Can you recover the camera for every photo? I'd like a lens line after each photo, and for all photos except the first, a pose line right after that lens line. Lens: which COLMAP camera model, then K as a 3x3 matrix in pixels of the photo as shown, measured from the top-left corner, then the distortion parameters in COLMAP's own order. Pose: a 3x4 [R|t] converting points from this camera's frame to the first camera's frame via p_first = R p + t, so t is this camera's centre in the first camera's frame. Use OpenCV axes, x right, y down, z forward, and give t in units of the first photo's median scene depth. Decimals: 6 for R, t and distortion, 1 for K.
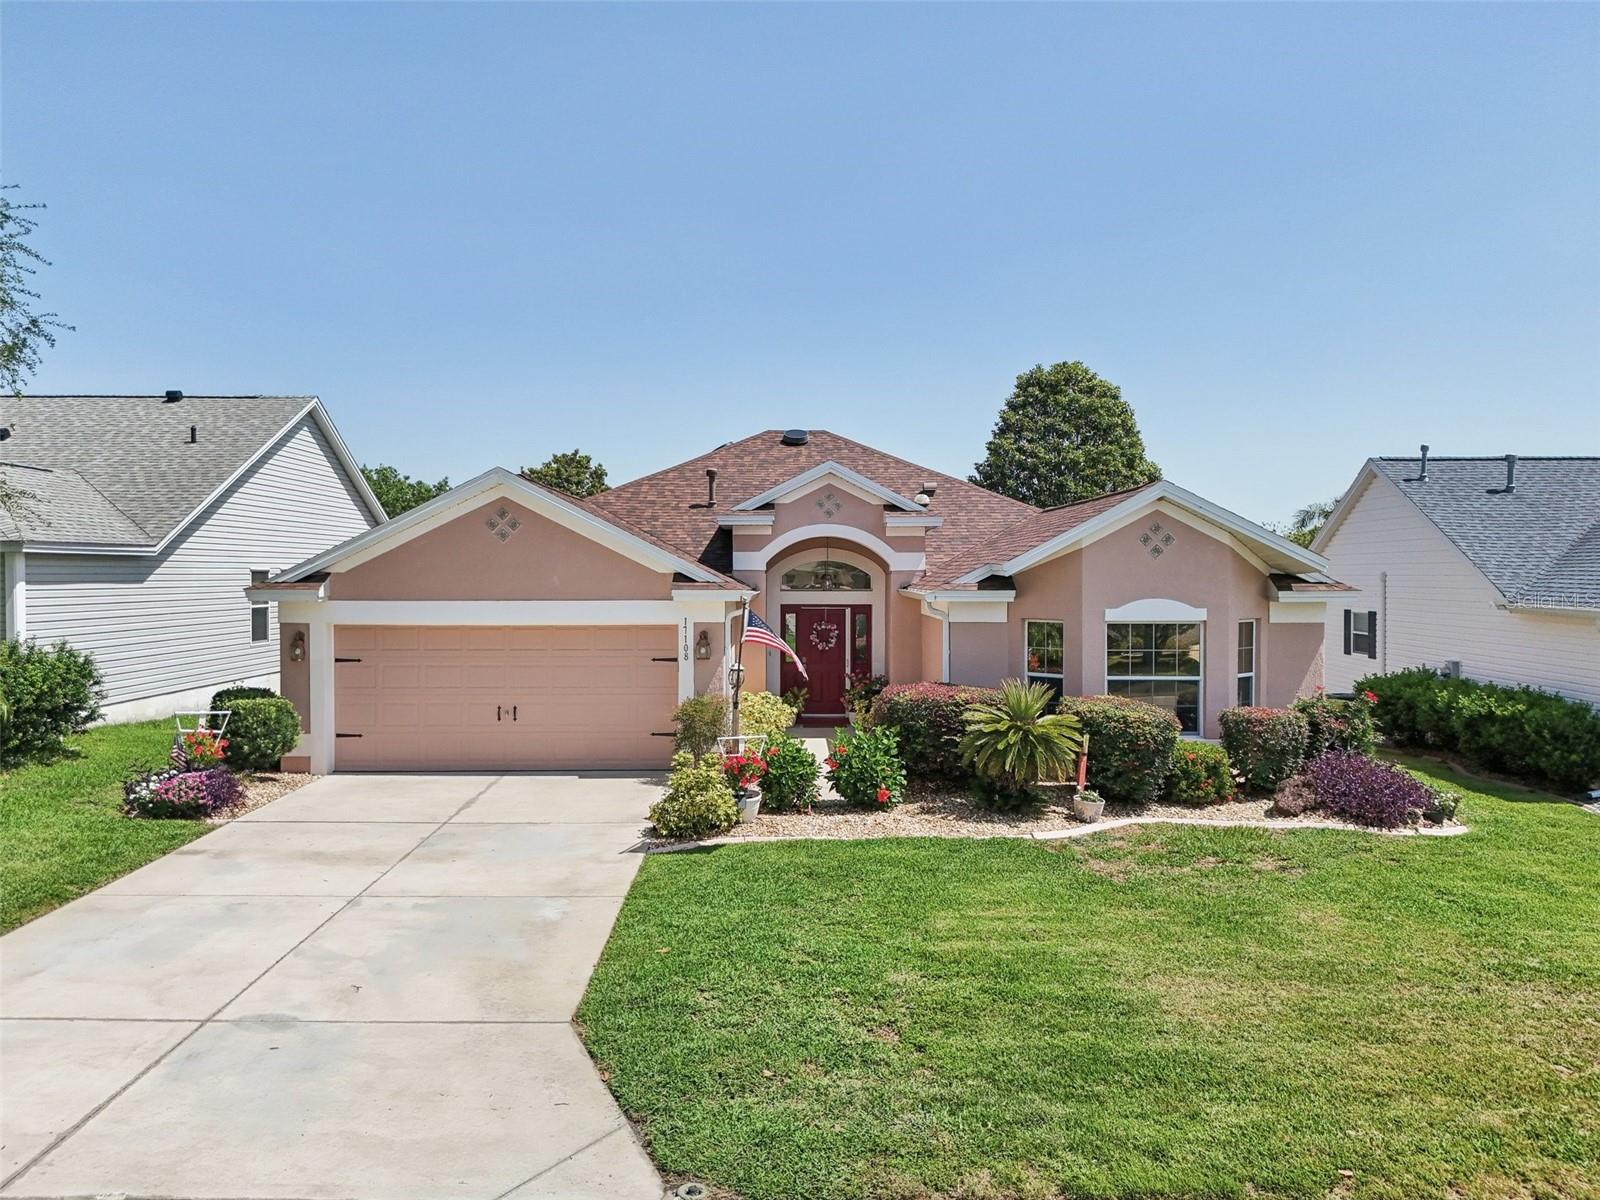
lens RADIAL K [[1209.1, 0, 796.8], [0, 1209.1, 625.9], [0, 0, 1]] dist [0.058195, -0.065533]
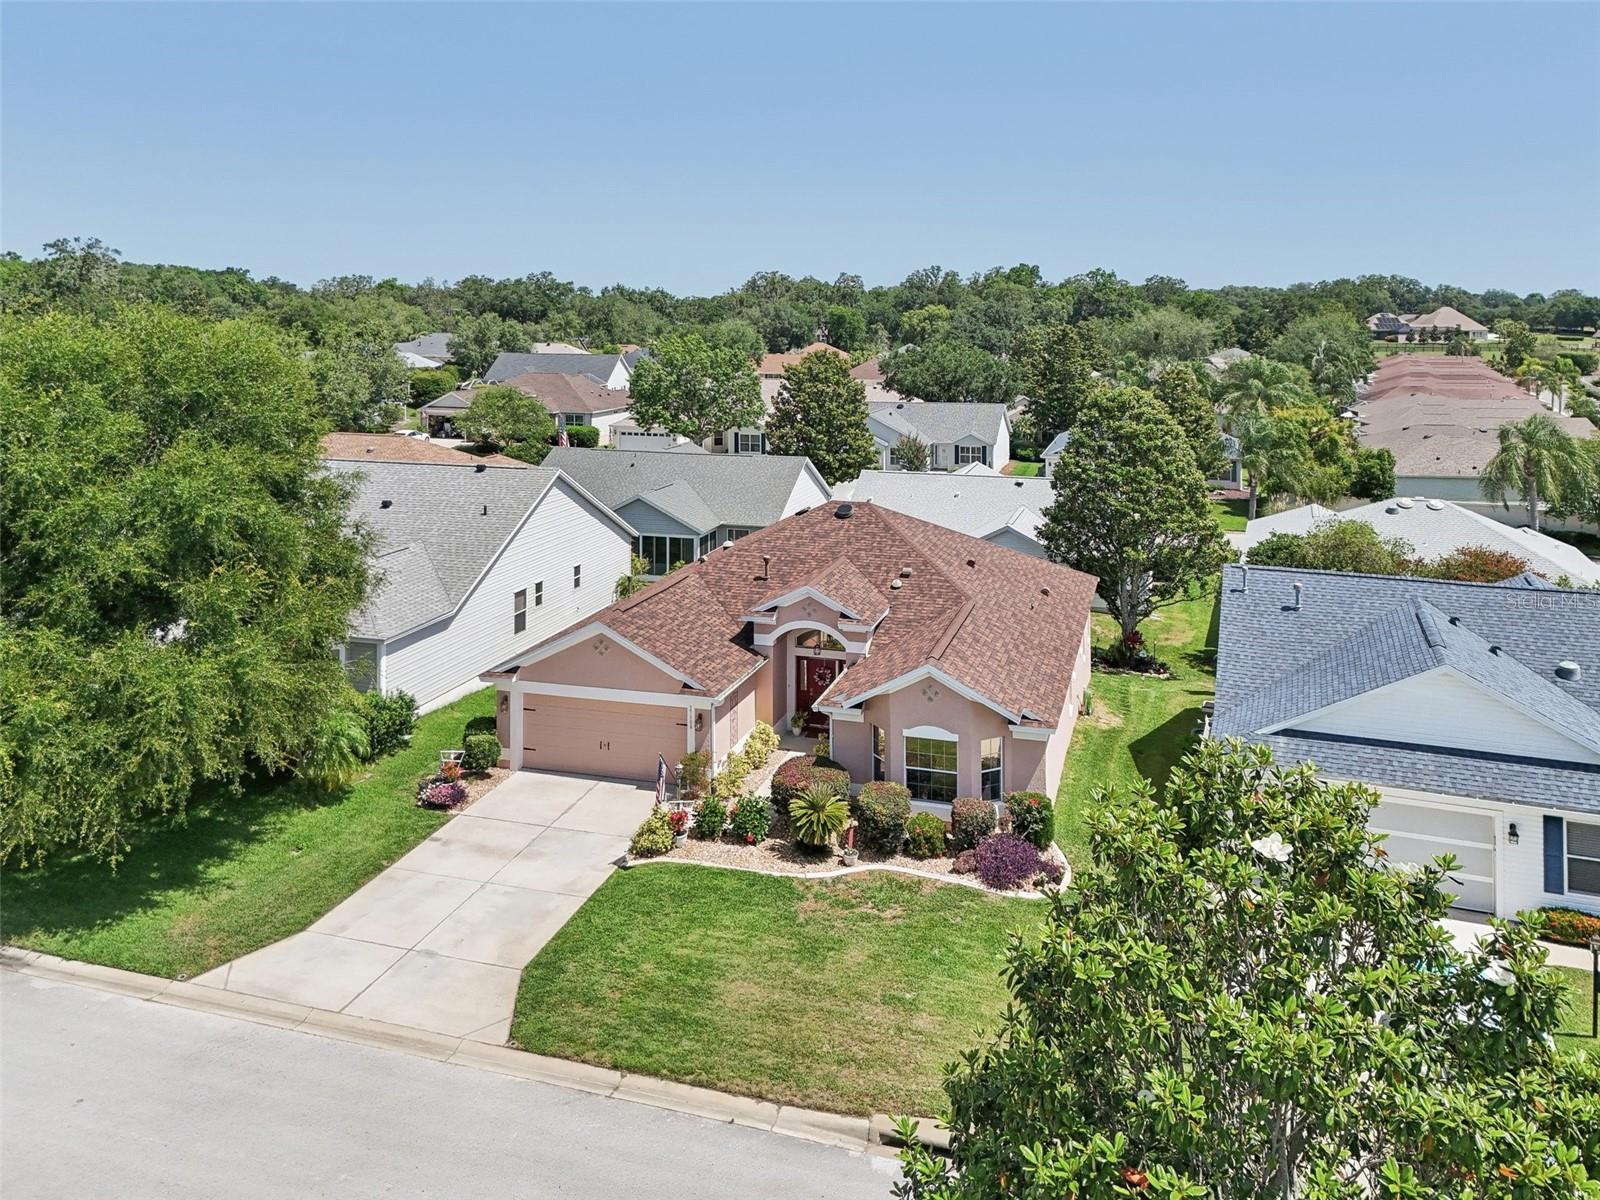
lens RADIAL K [[1277.6, 0, 793.1], [0, 1277.6, 343.9], [0, 0, 1]] dist [0.075946, -0.069628]
pose [[0.955347, 0.011003, -0.295283, 0.656214], [-0.014222, 0.999861, -0.008755, -0.565832], [0.295145, 0.012564, 0.955370, -0.871758]]
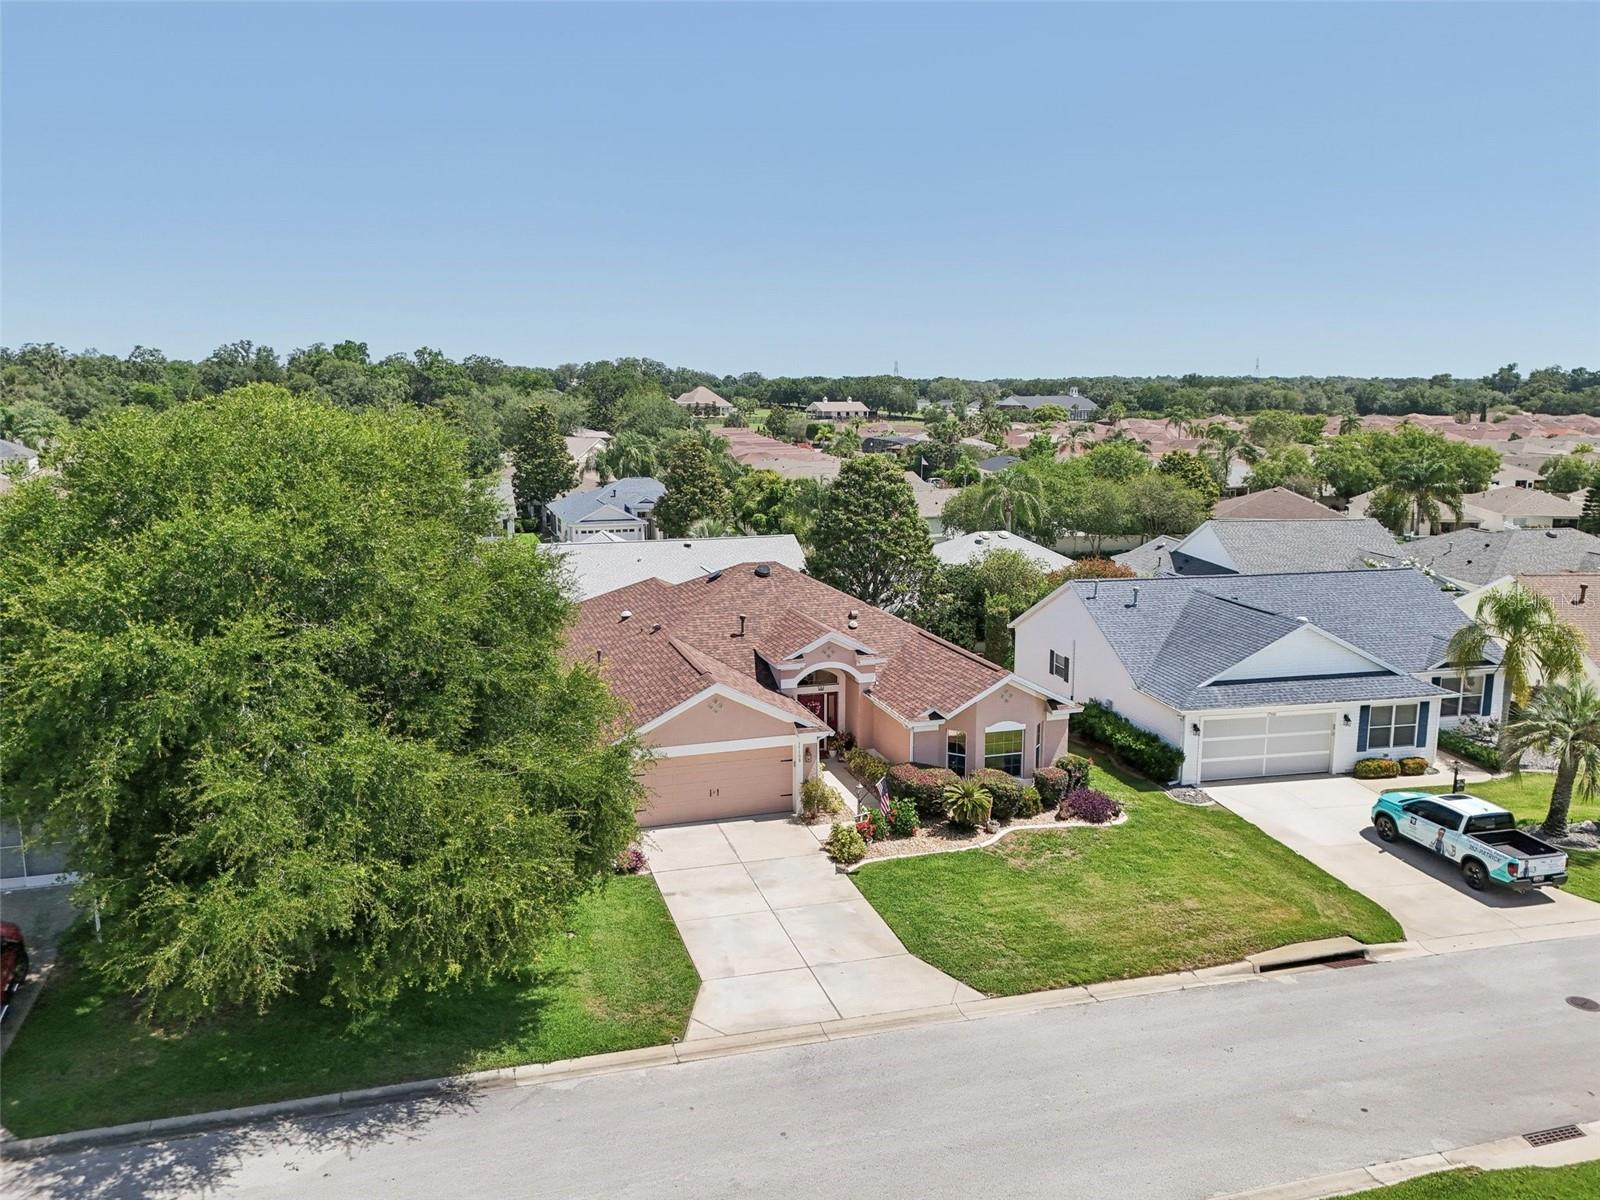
lens RADIAL K [[1199.1, 0, 800.0], [0, 1199.1, 600.0], [0, 0, 1]] dist [0.076947, -0.140951]
pose [[0.957144, -0.048766, 0.285478, -0.702522], [0.009719, 0.990575, 0.136627, -0.558450], [-0.289450, -0.127997, 0.948596, -0.989384]]
